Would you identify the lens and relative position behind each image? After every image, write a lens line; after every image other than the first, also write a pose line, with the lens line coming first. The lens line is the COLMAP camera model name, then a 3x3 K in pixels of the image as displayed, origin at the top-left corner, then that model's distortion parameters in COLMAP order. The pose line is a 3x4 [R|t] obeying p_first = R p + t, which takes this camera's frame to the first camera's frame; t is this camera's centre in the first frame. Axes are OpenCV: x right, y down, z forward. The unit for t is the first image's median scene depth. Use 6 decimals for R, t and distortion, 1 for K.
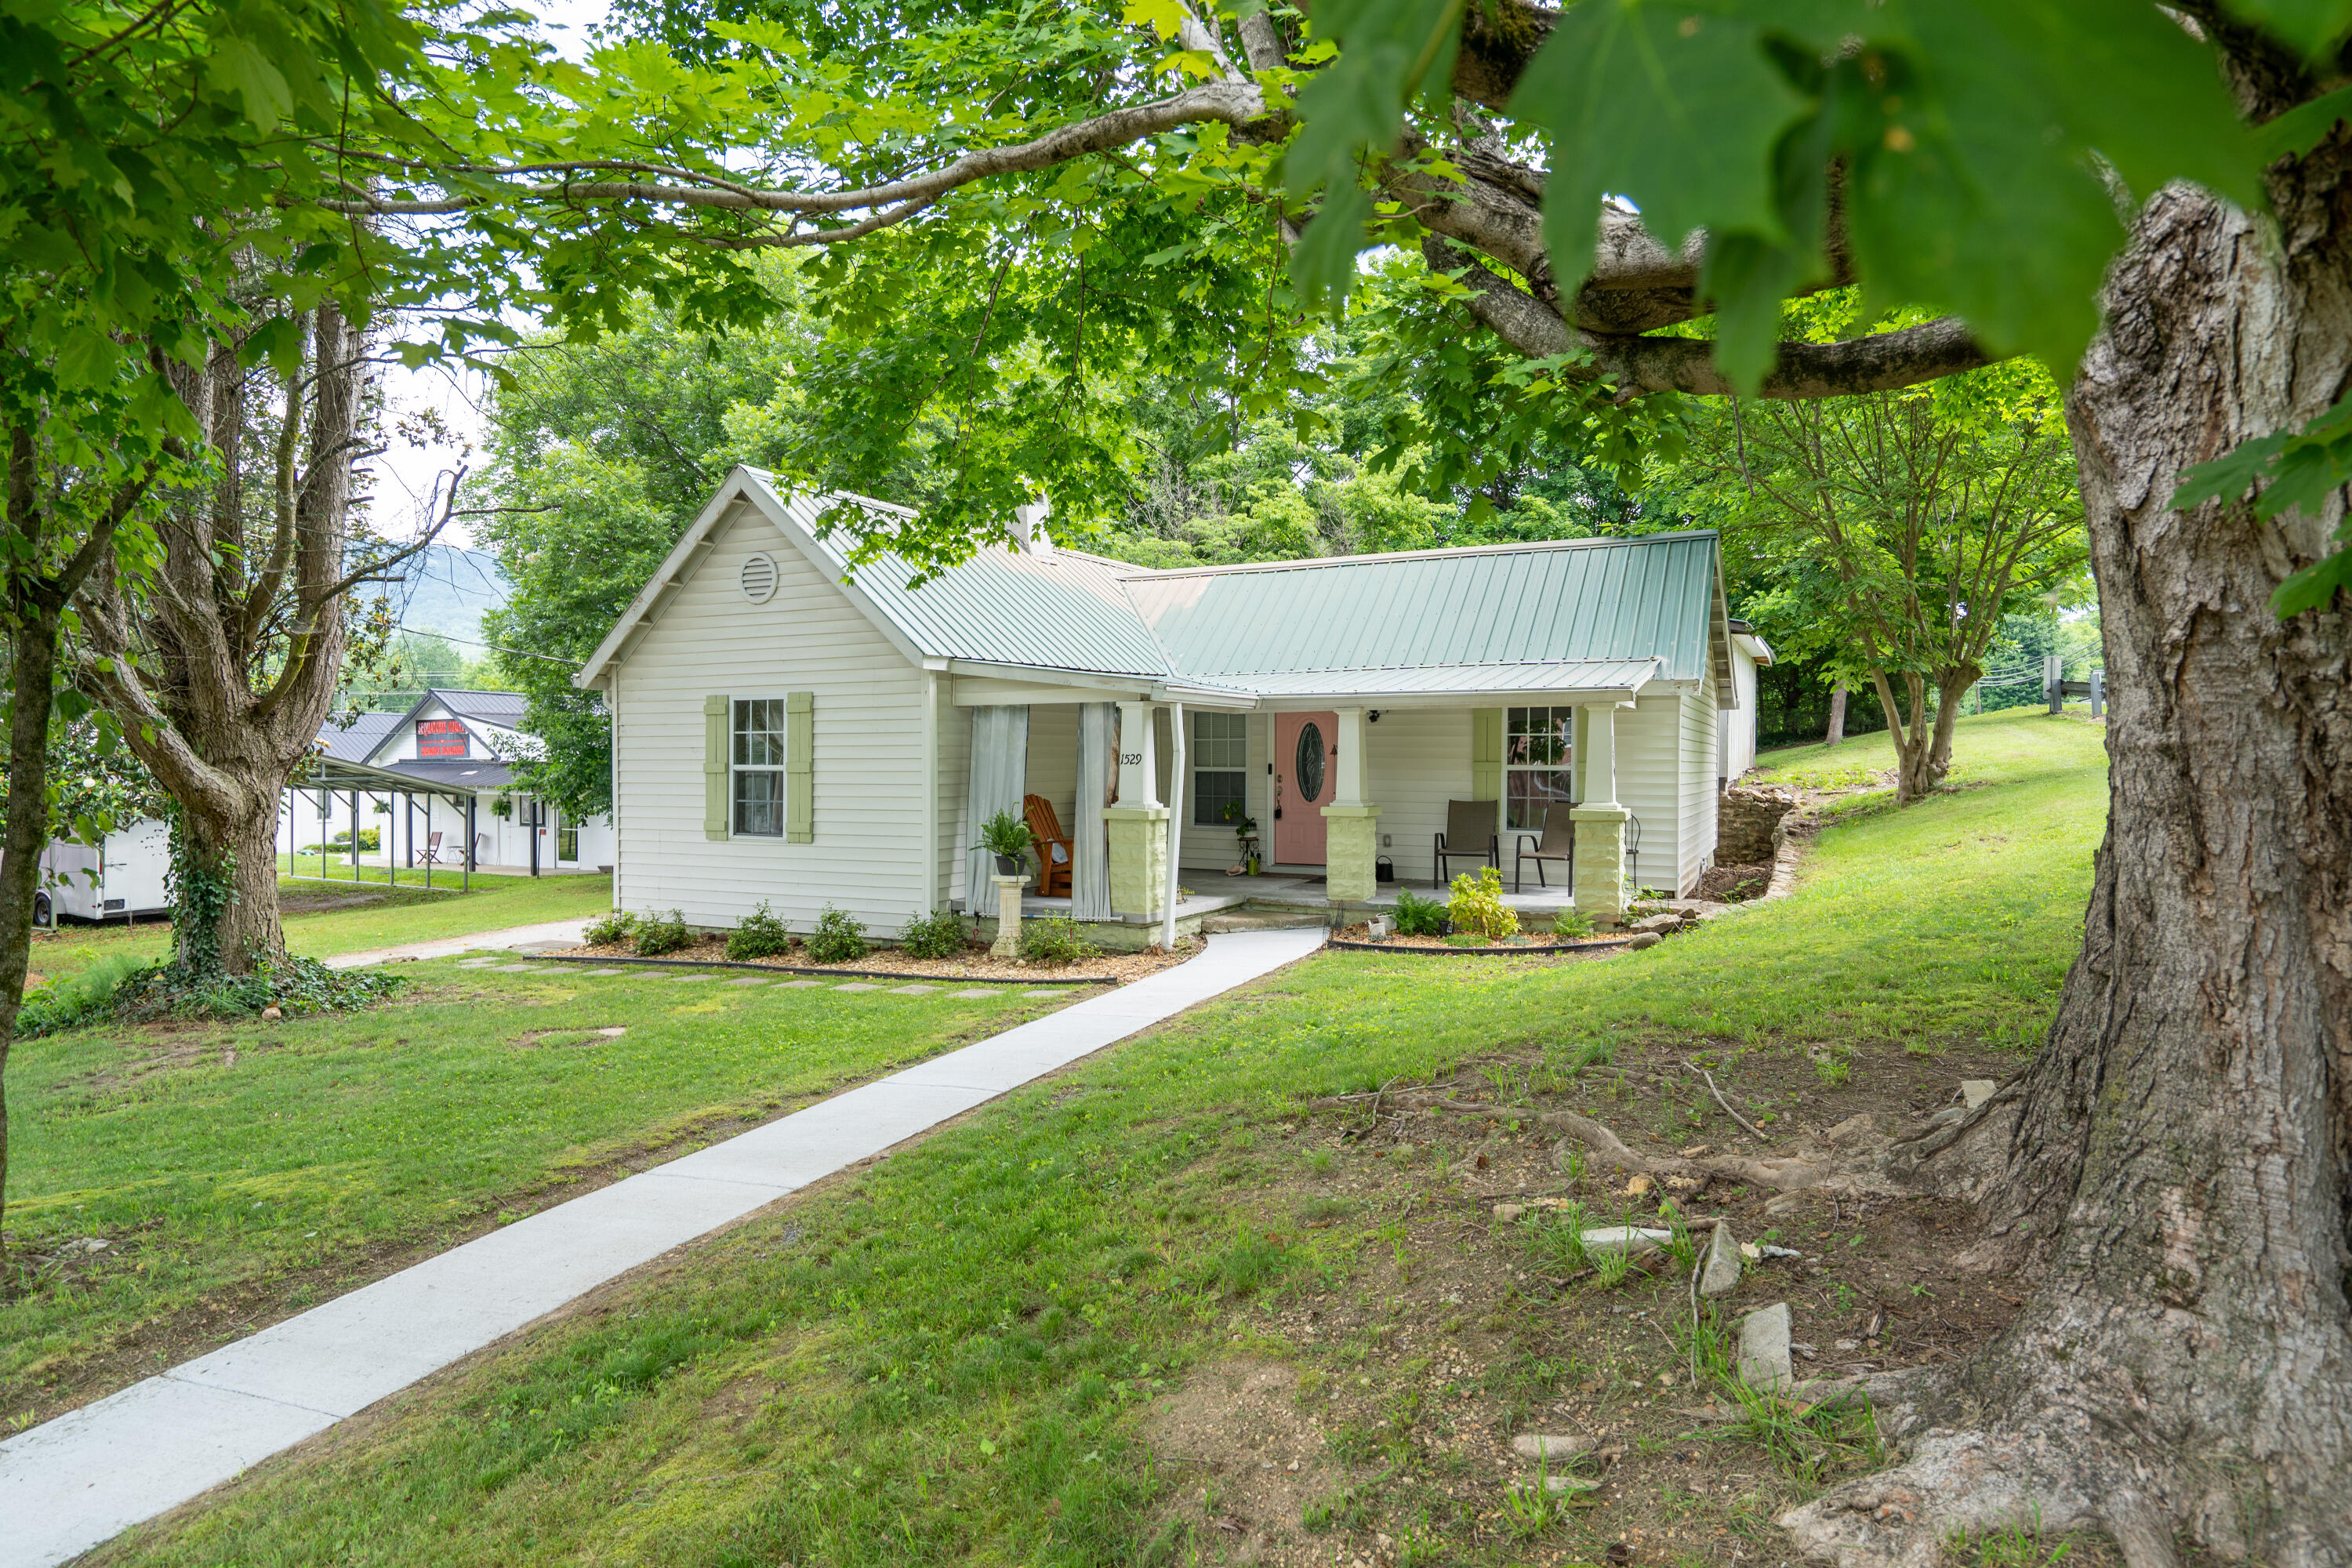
lens RADIAL K [[1368.9, 0, 1170.8], [0, 1368.9, 772.7], [0, 0, 1]] dist [0.003050, 0.000072]
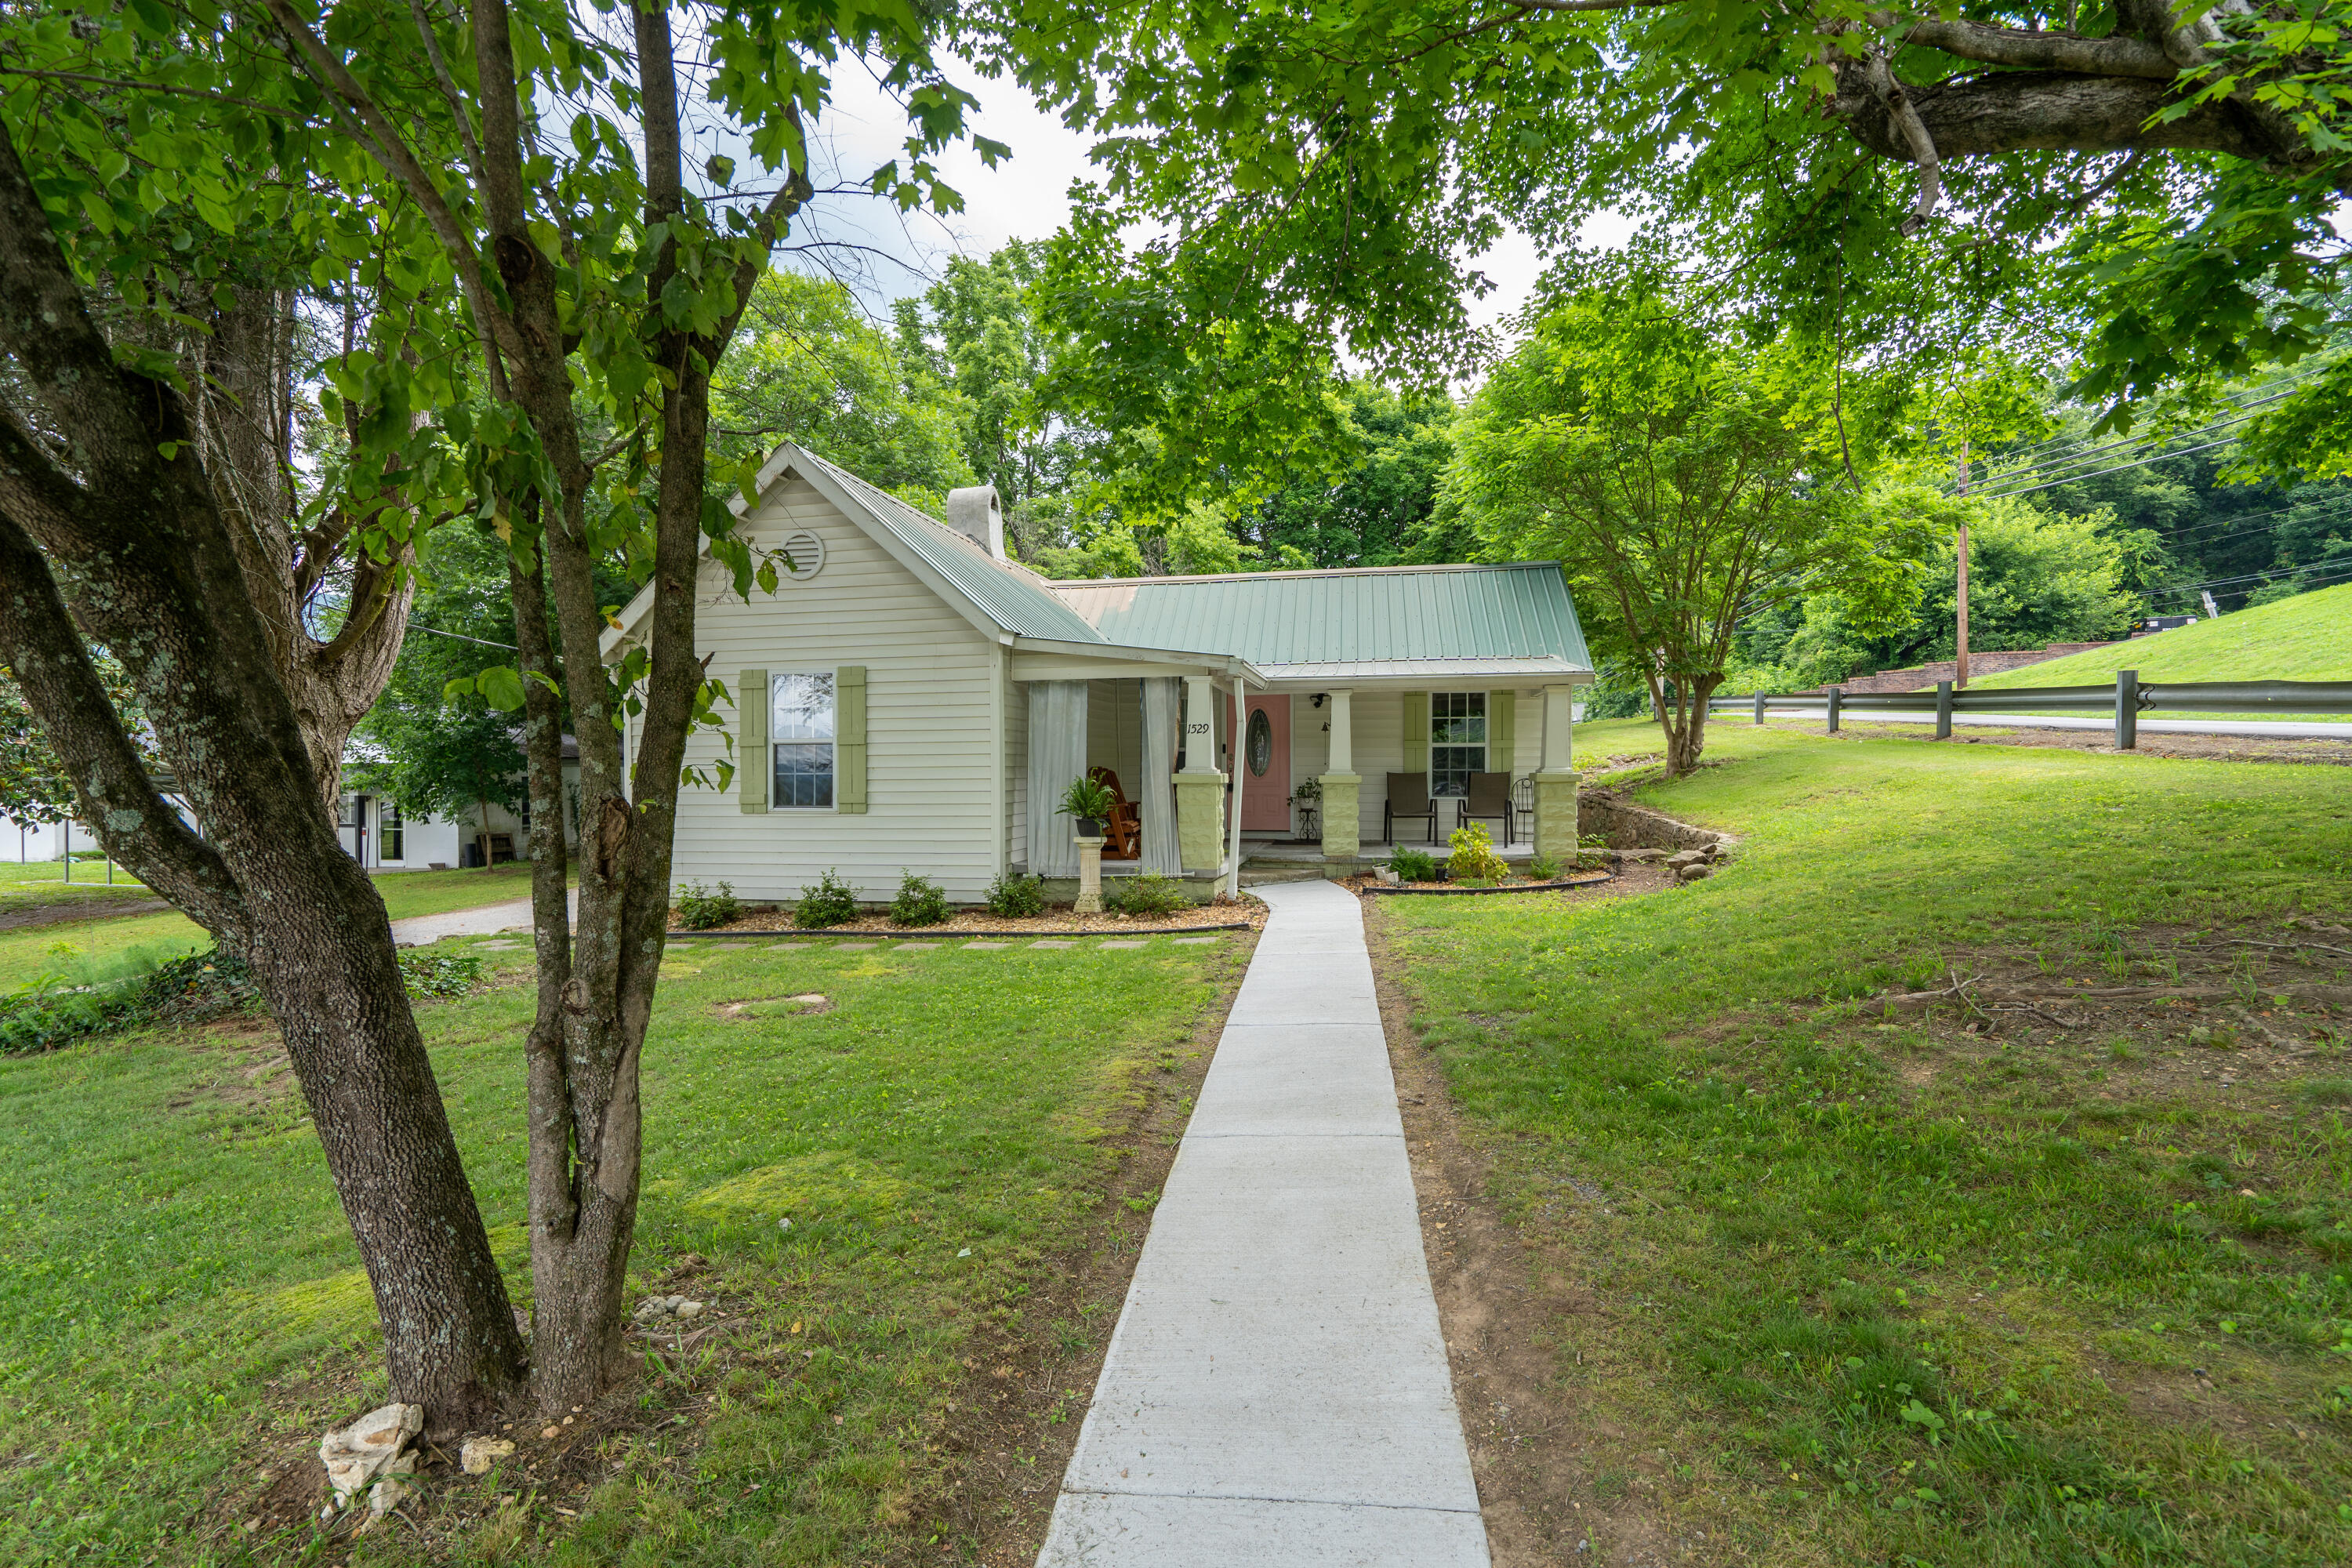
lens RADIAL K [[1094.8, 0, 1178.1], [0, 1094.8, 791.7], [0, 0, 1]] dist [0.001223, -0.000350]
pose [[0.964838, -0.011656, 0.262586, -0.267526], [0.009317, 0.999905, 0.010153, 0.030710], [-0.262679, -0.007349, 0.964855, 0.154455]]
